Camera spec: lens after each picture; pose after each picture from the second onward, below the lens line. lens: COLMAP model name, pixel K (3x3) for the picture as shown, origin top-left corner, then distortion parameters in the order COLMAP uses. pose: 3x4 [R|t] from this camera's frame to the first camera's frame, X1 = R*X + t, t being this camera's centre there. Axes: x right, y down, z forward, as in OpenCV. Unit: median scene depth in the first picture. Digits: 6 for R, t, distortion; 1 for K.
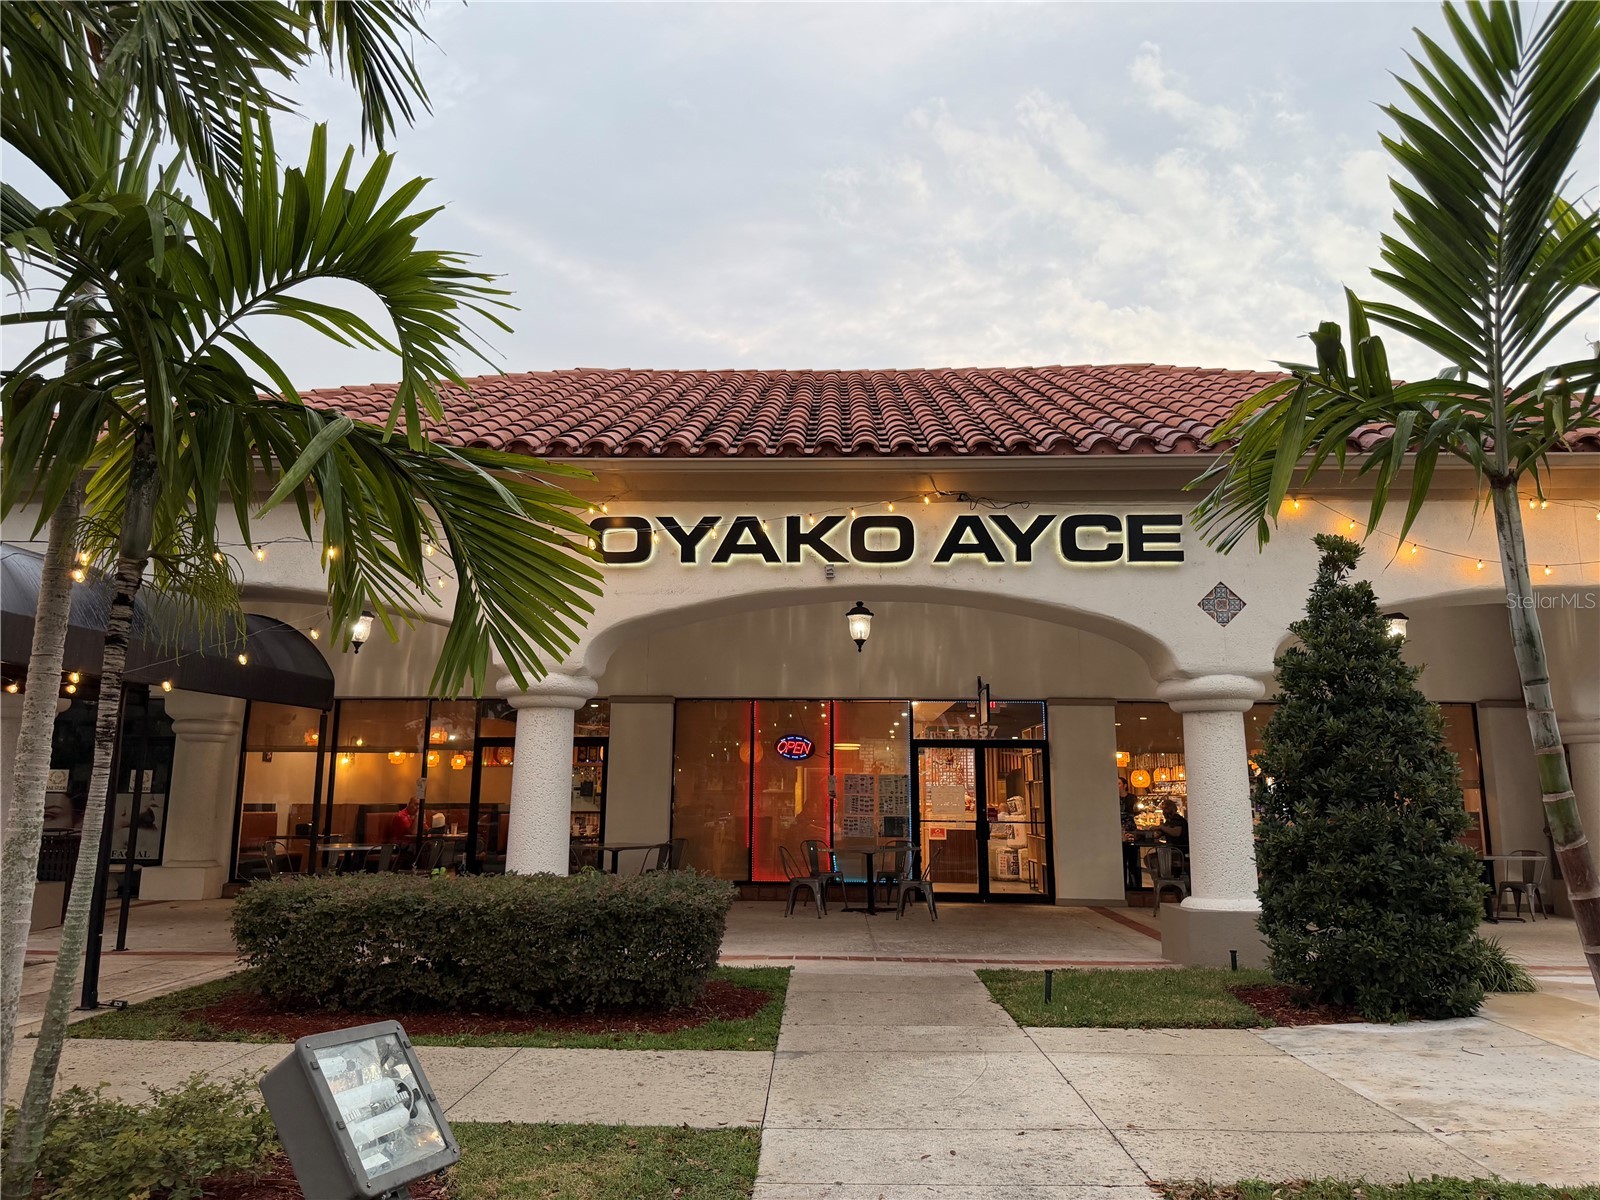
lens RADIAL K [[1117.3, 0, 800.0], [0, 1117.3, 600.0], [0, 0, 1]] dist [0.002471, -0.002537]
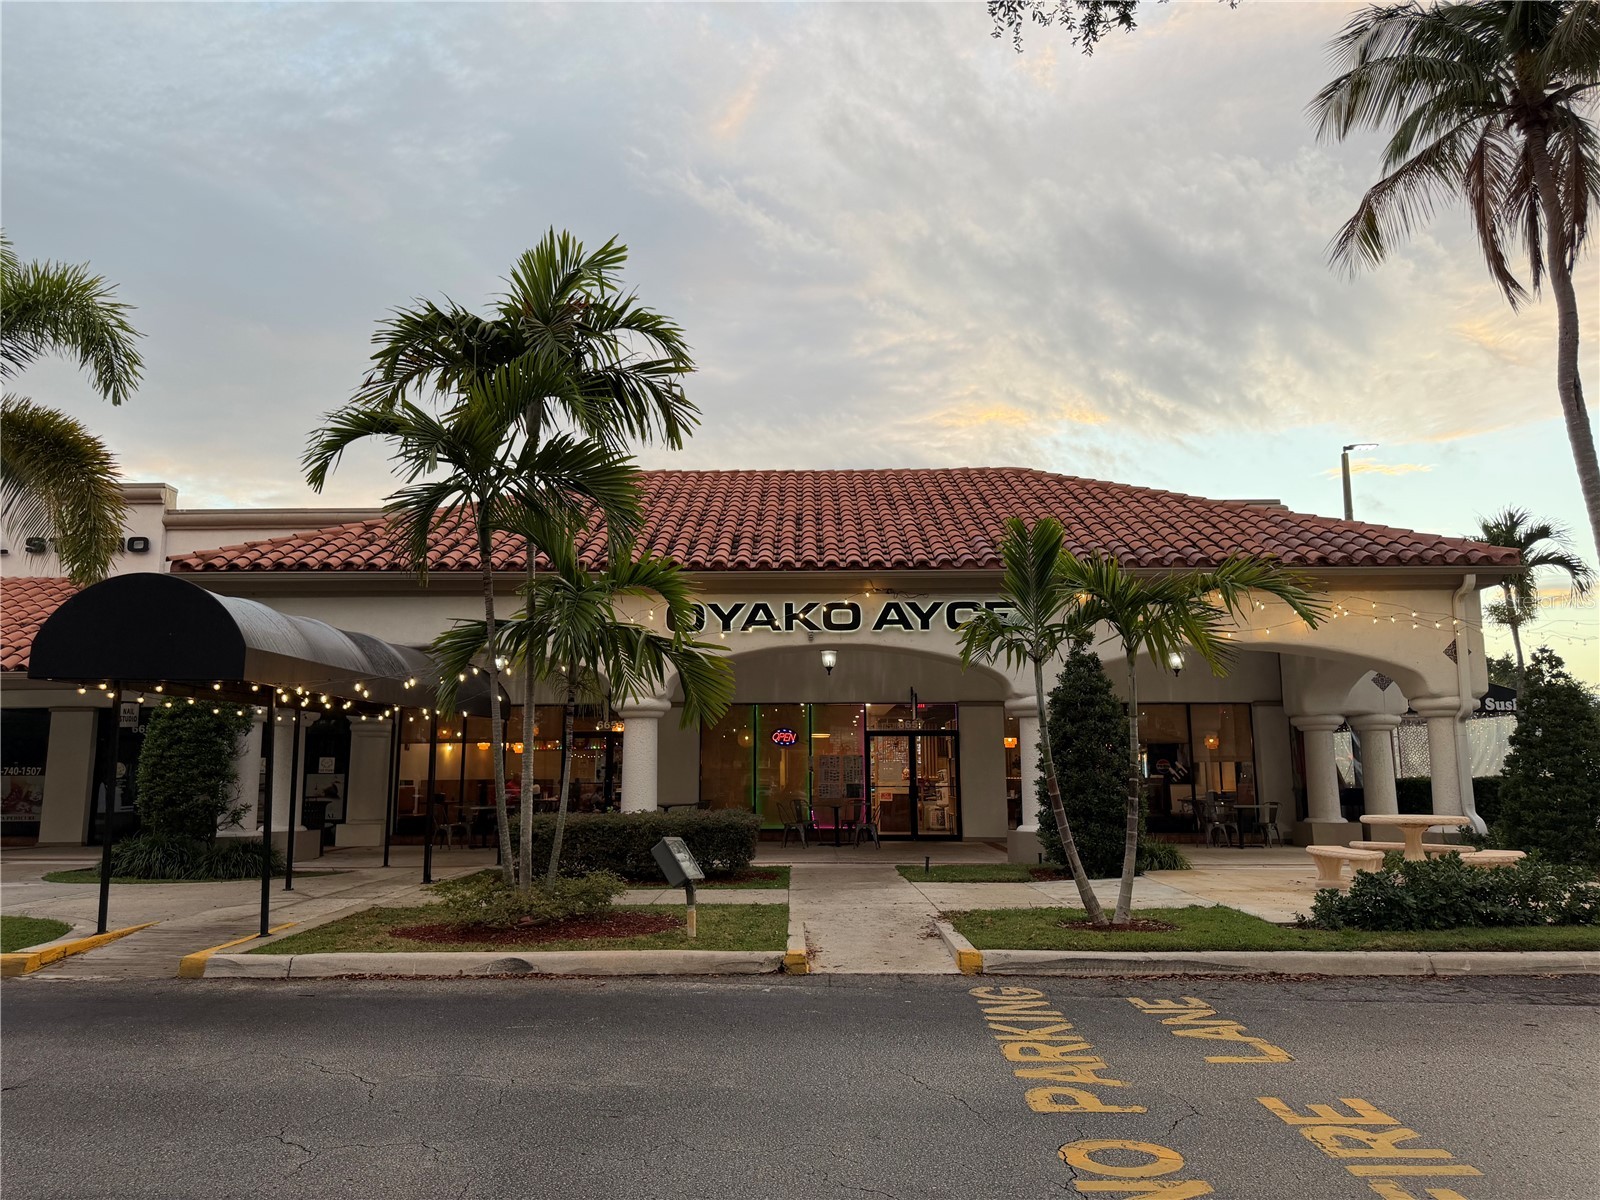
lens RADIAL K [[1138.6, 0, 800.0], [0, 1138.6, 600.0], [0, 0, 1]] dist [0.027004, -0.000671]
pose [[0.999631, -0.005528, 0.026579, -0.034455], [0.004975, 0.999770, 0.020854, -0.114337], [-0.026688, -0.020714, 0.999429, -0.708325]]
